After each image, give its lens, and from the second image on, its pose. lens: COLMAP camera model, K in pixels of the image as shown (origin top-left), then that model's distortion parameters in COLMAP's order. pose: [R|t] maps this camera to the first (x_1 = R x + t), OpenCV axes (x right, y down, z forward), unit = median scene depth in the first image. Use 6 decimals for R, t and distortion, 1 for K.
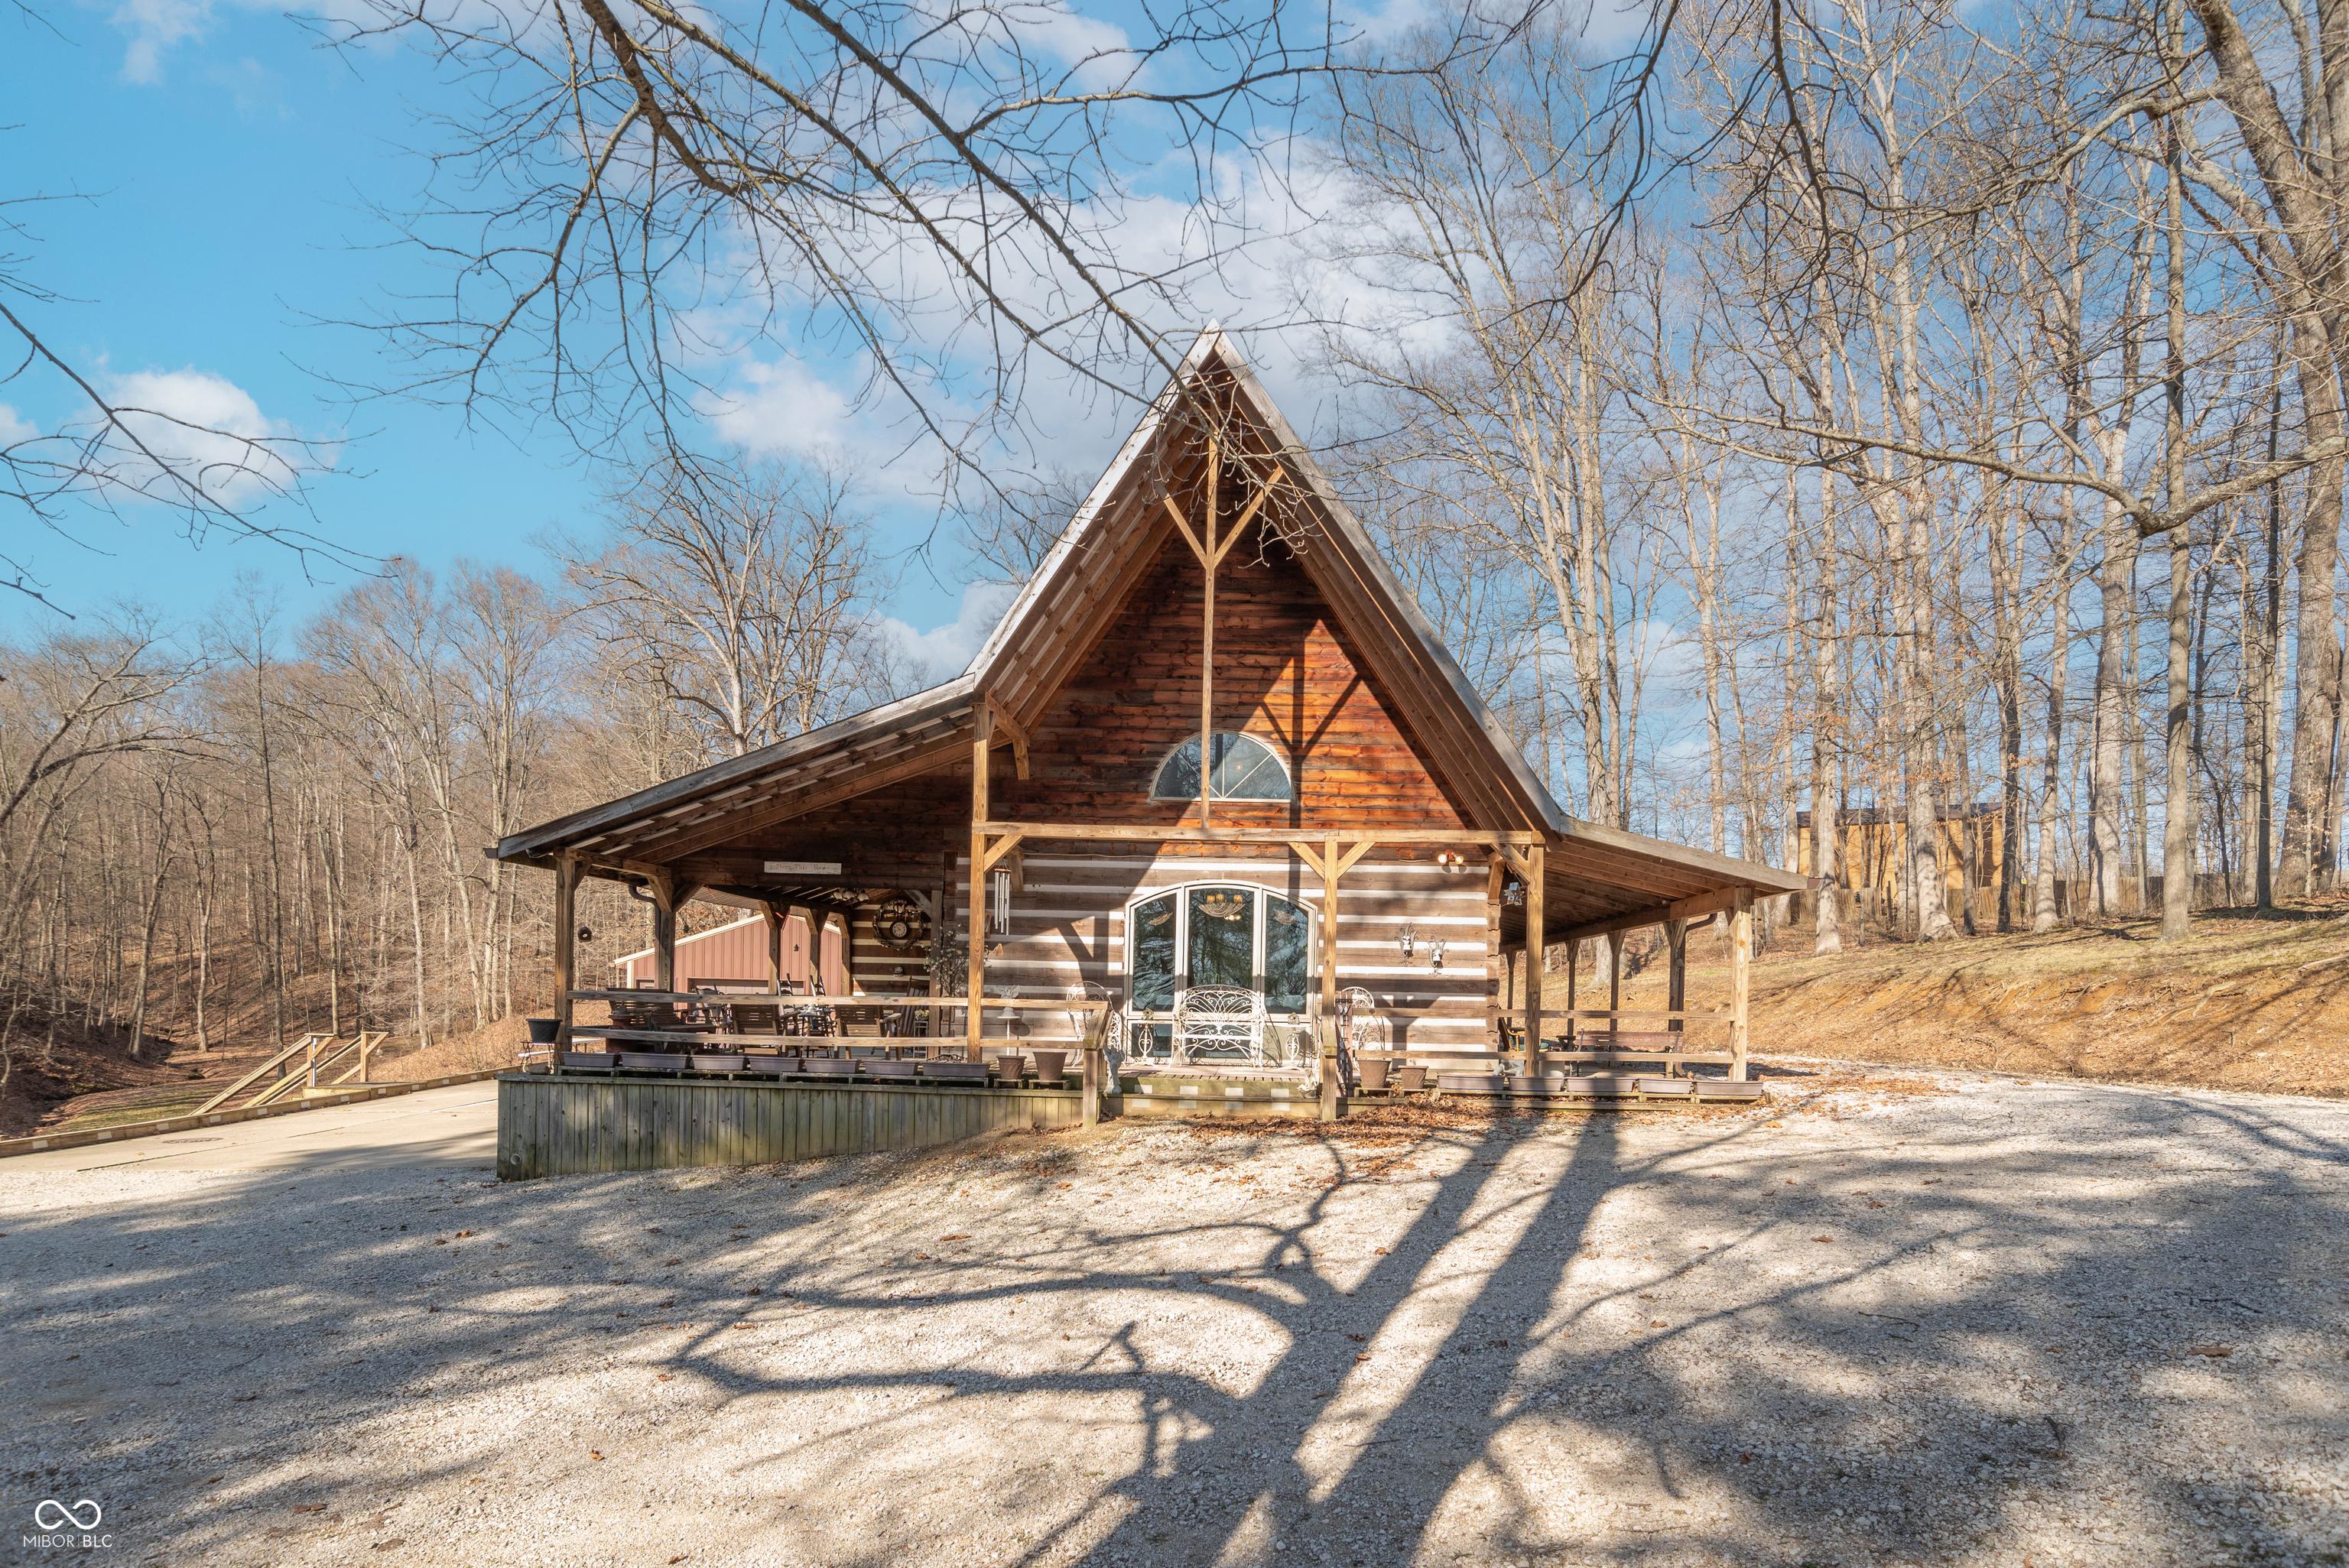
lens RADIAL K [[1244.6, 0, 1269.8], [0, 1244.6, 1015.7], [0, 0, 1]] dist [-0.013845, 0.002072]
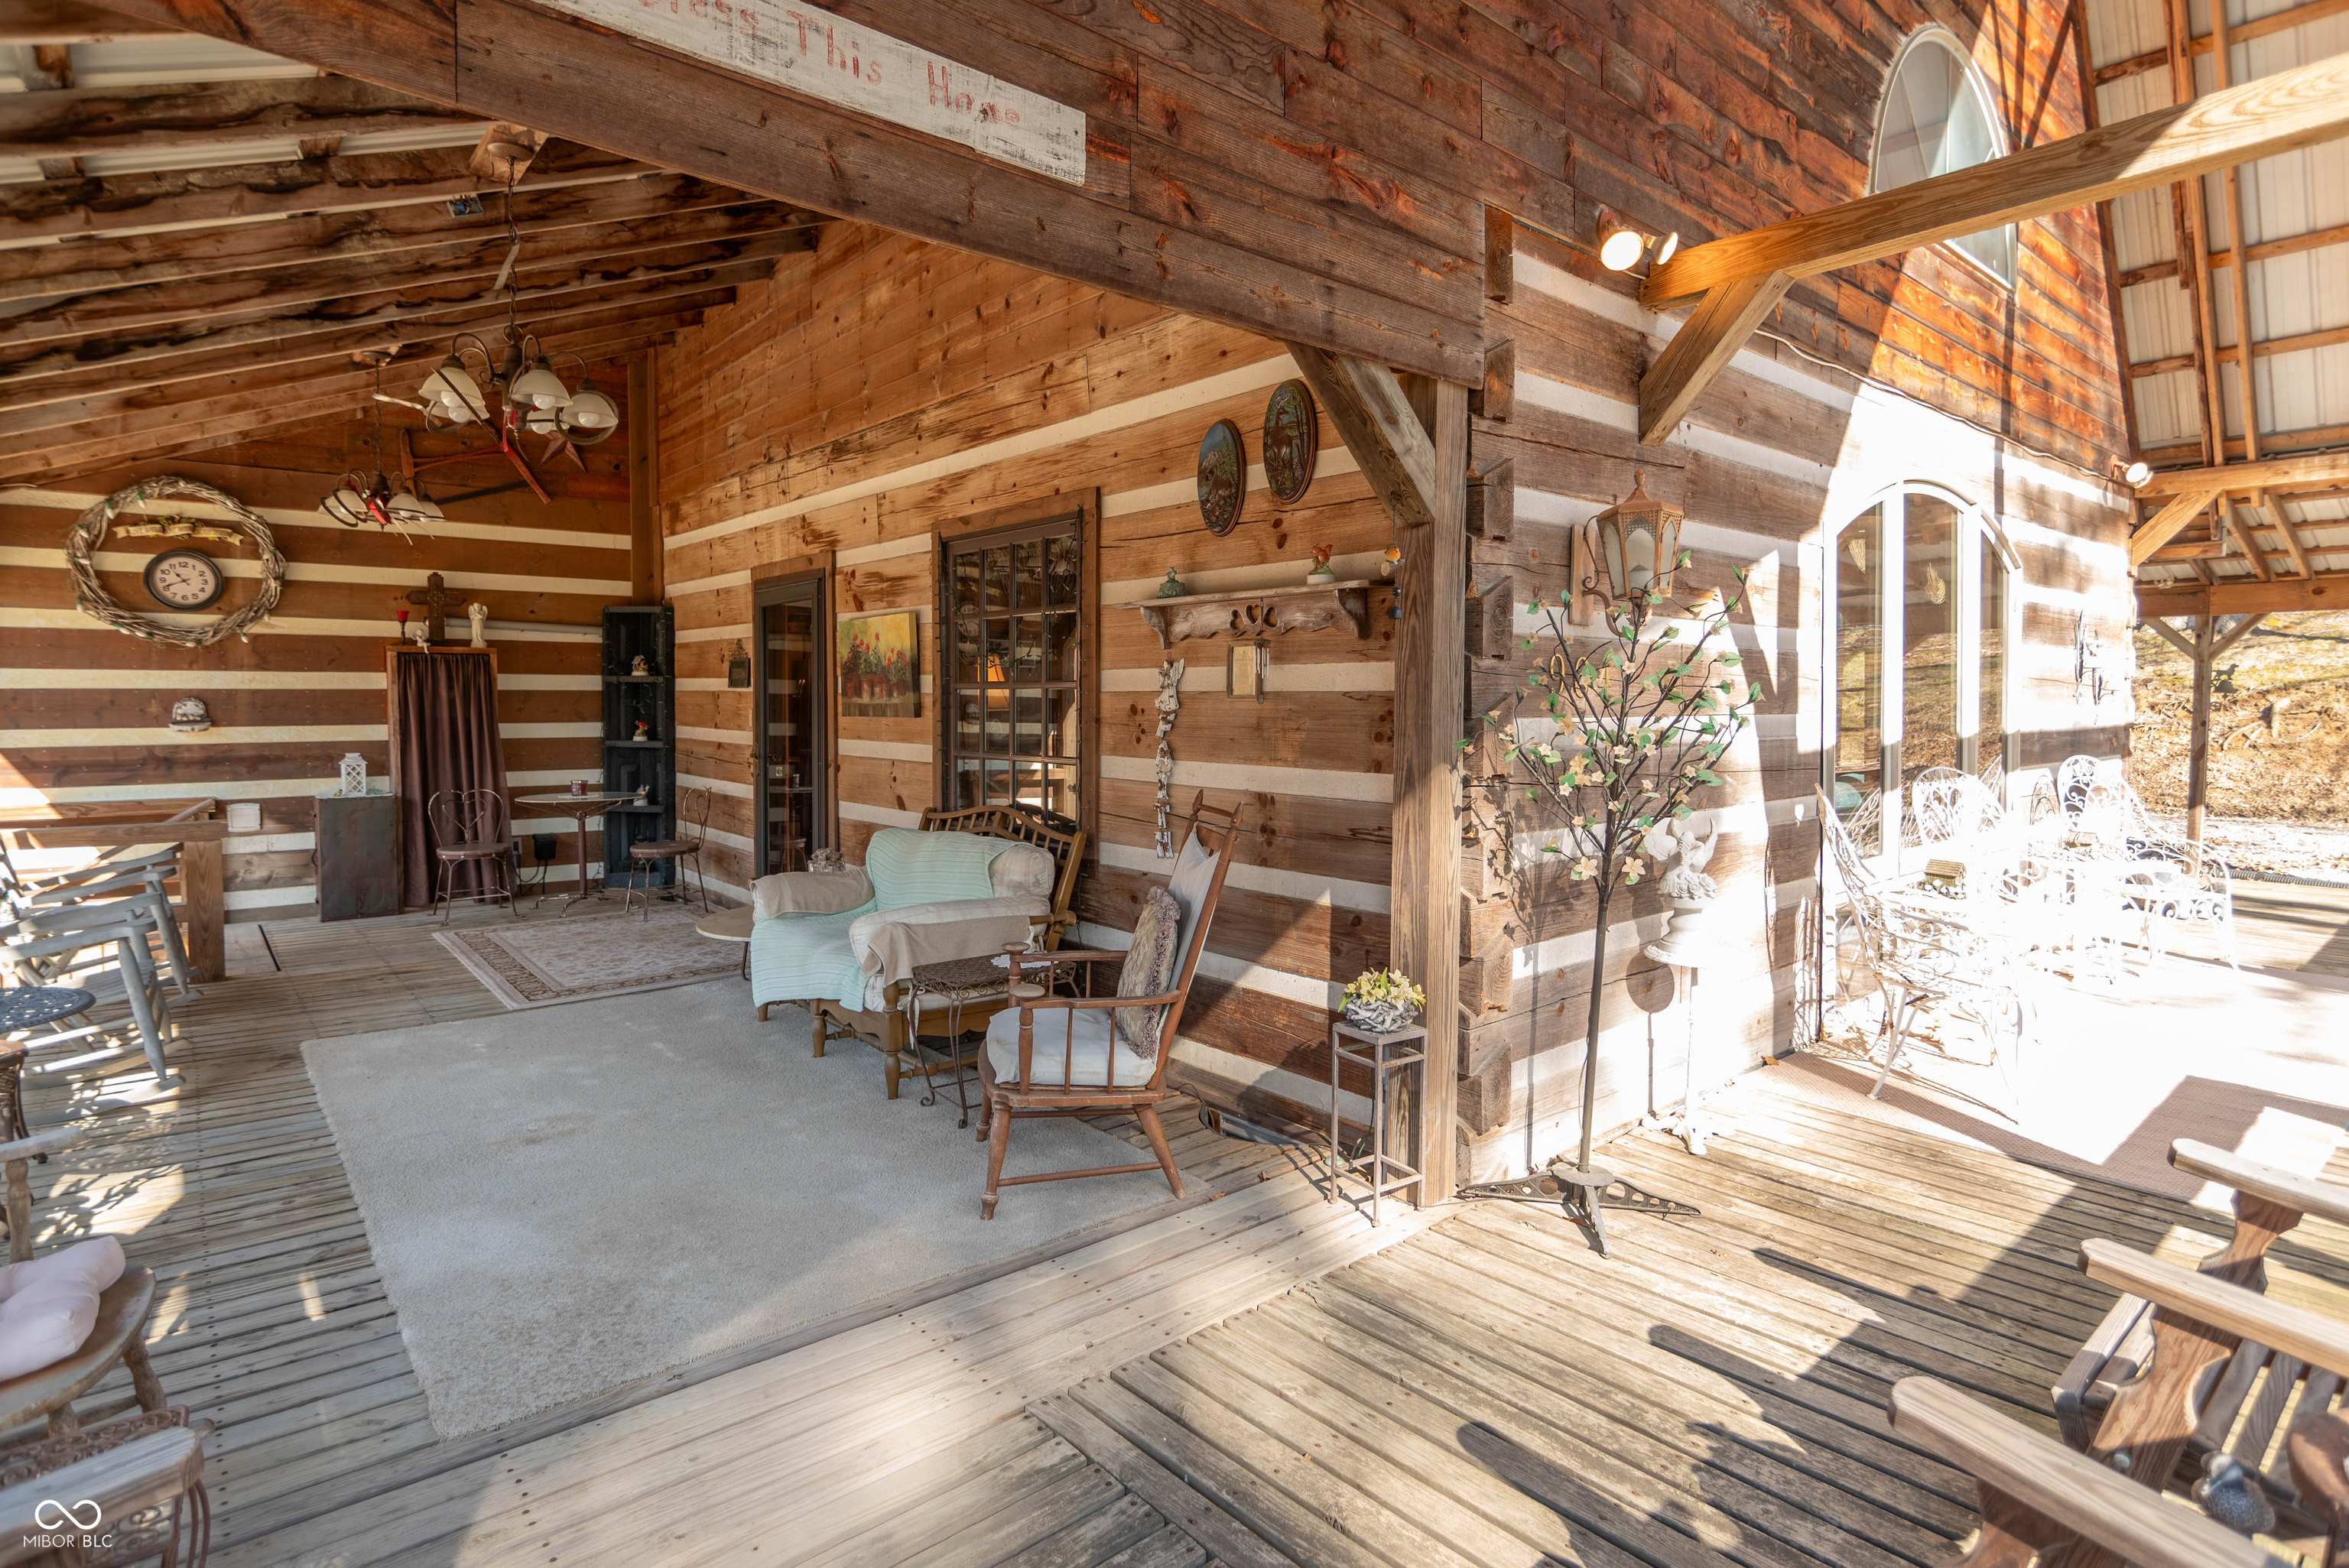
lens RADIAL K [[1209.1, 0, 1176.2], [0, 1209.1, 727.6], [0, 0, 1]] dist [-0.003527, 0.002493]
pose [[0.766161, -0.037195, 0.641572, -0.436339], [0.023508, 0.999278, 0.029859, -0.050900], [-0.642219, -0.007794, 0.766482, 0.871653]]
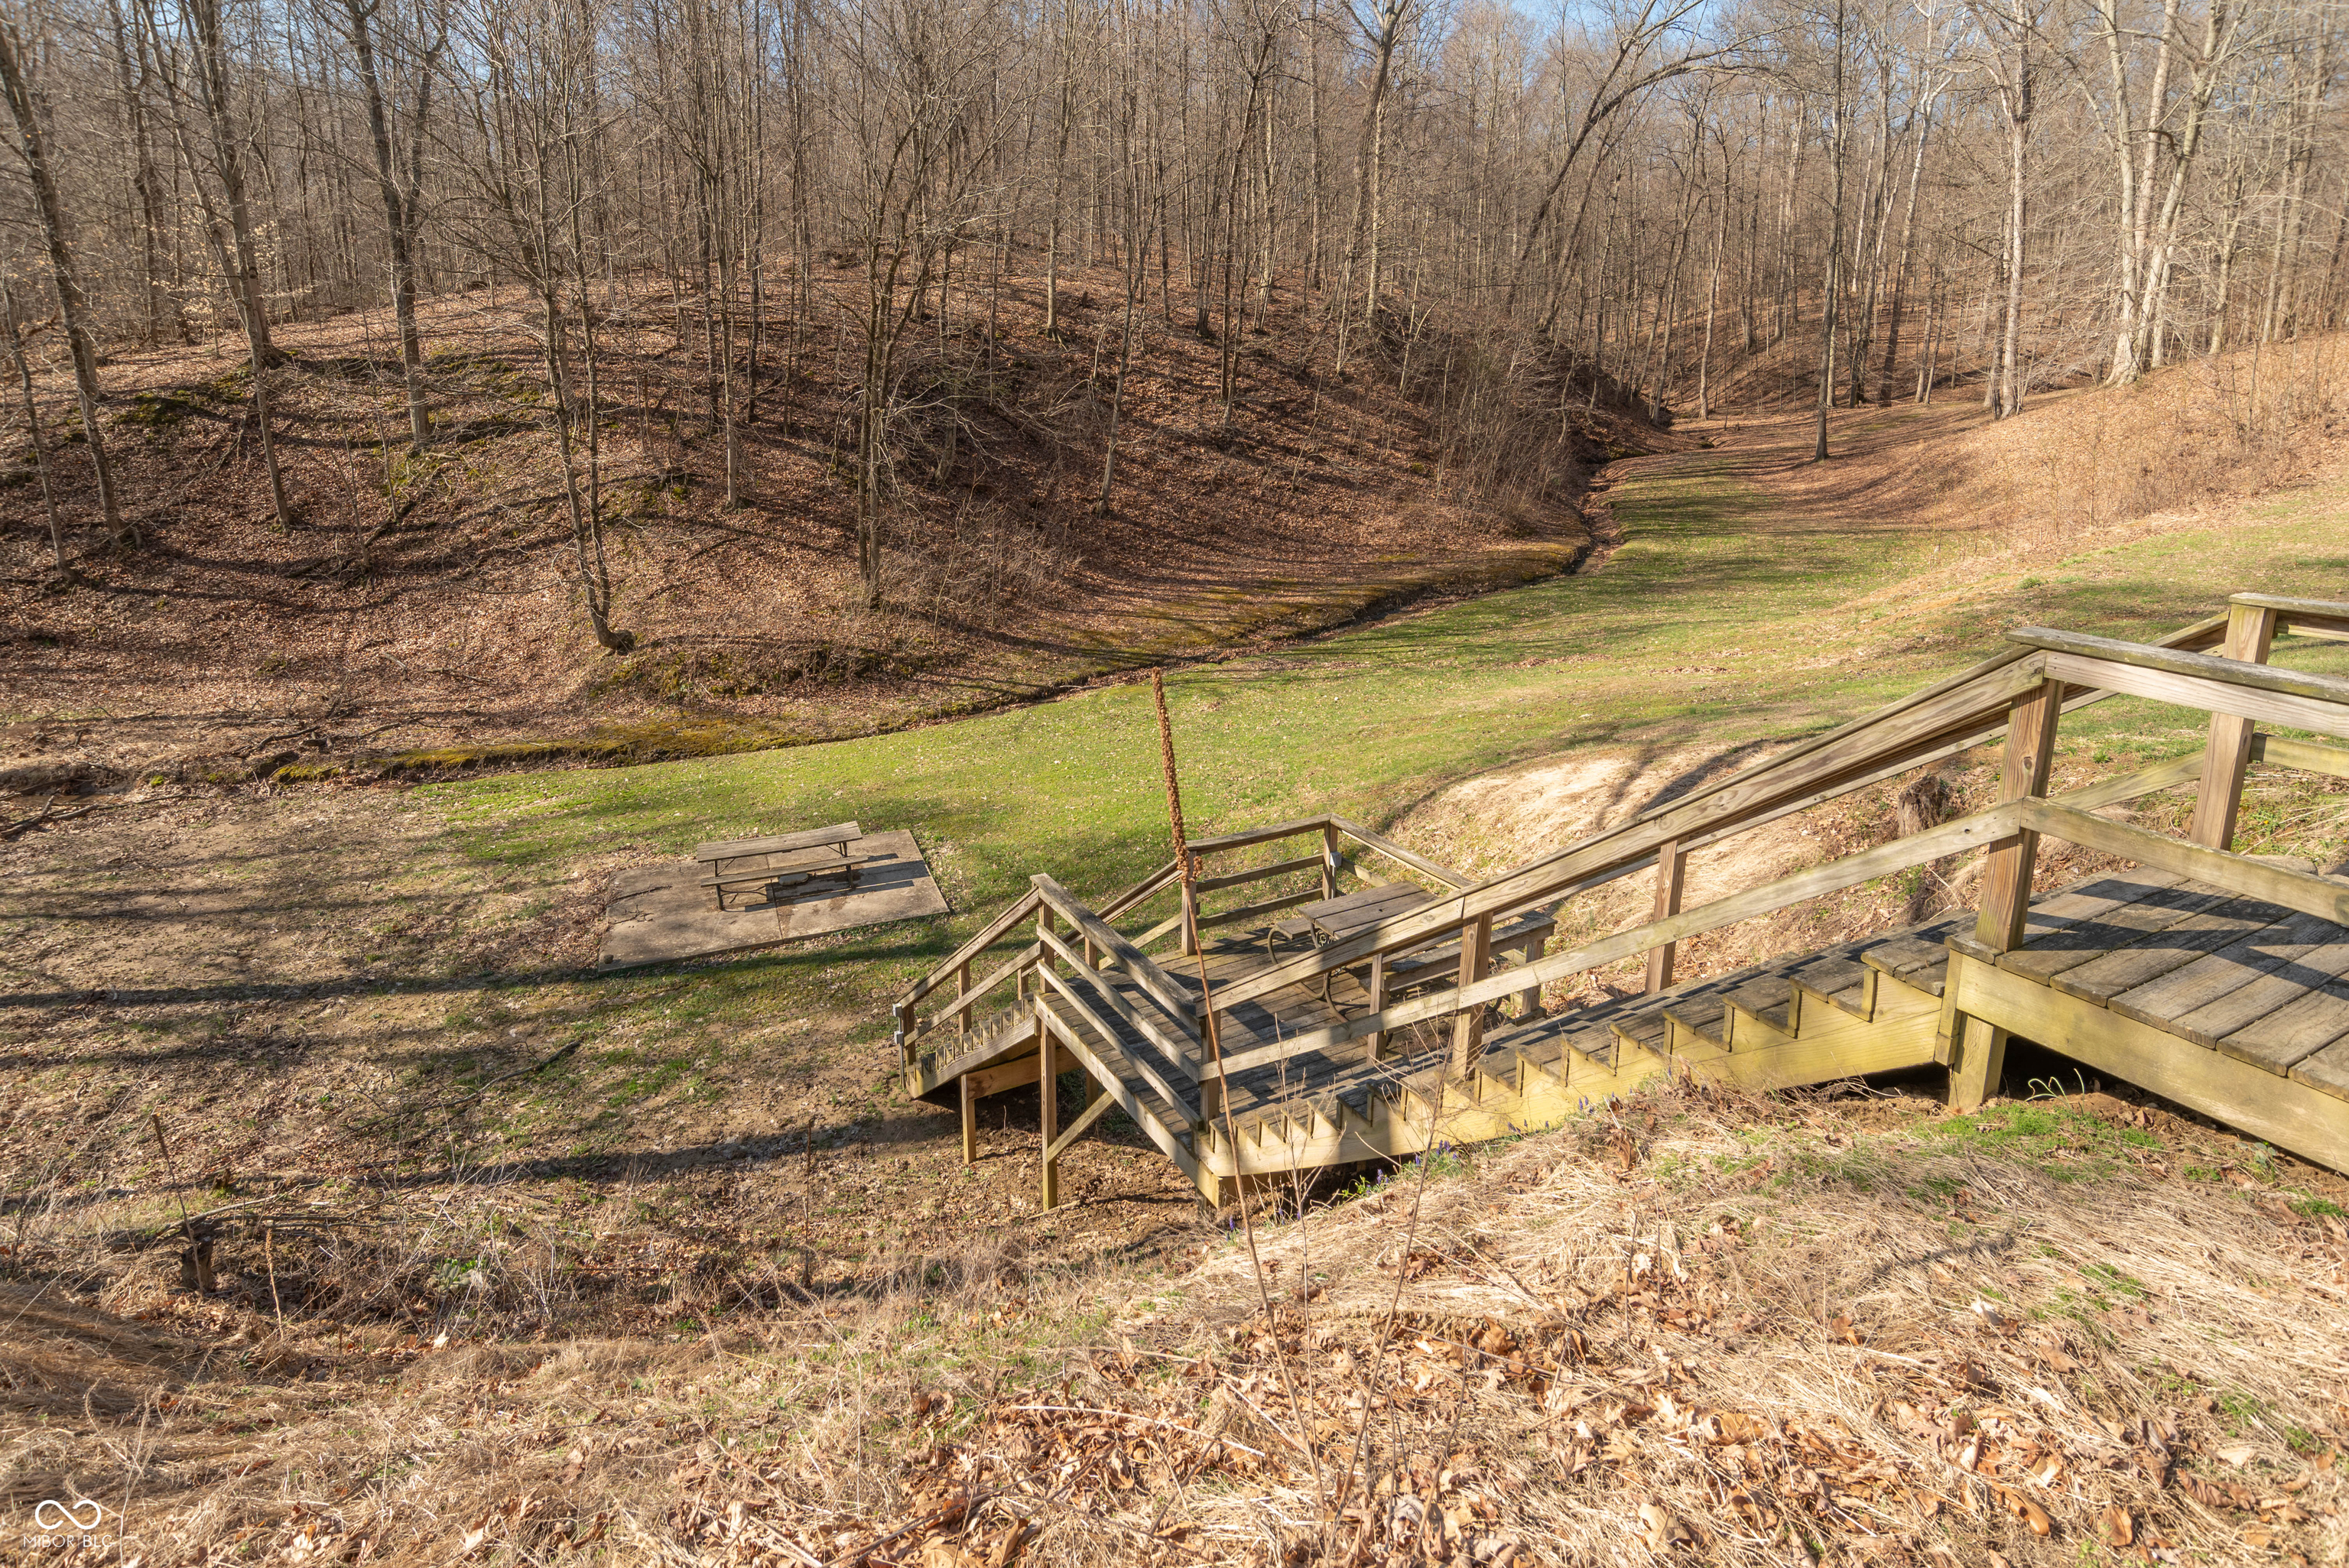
lens RADIAL K [[1209.1, 0, 1115.5], [0, 1209.1, 611.3], [0, 0, 1]] dist [-0.003527, 0.002493]
pose [[0.451193, 0.147435, -0.880163, -1.499011], [0.002706, 0.986028, 0.166556, 0.113933], [0.892422, -0.077531, 0.444491, 1.165546]]
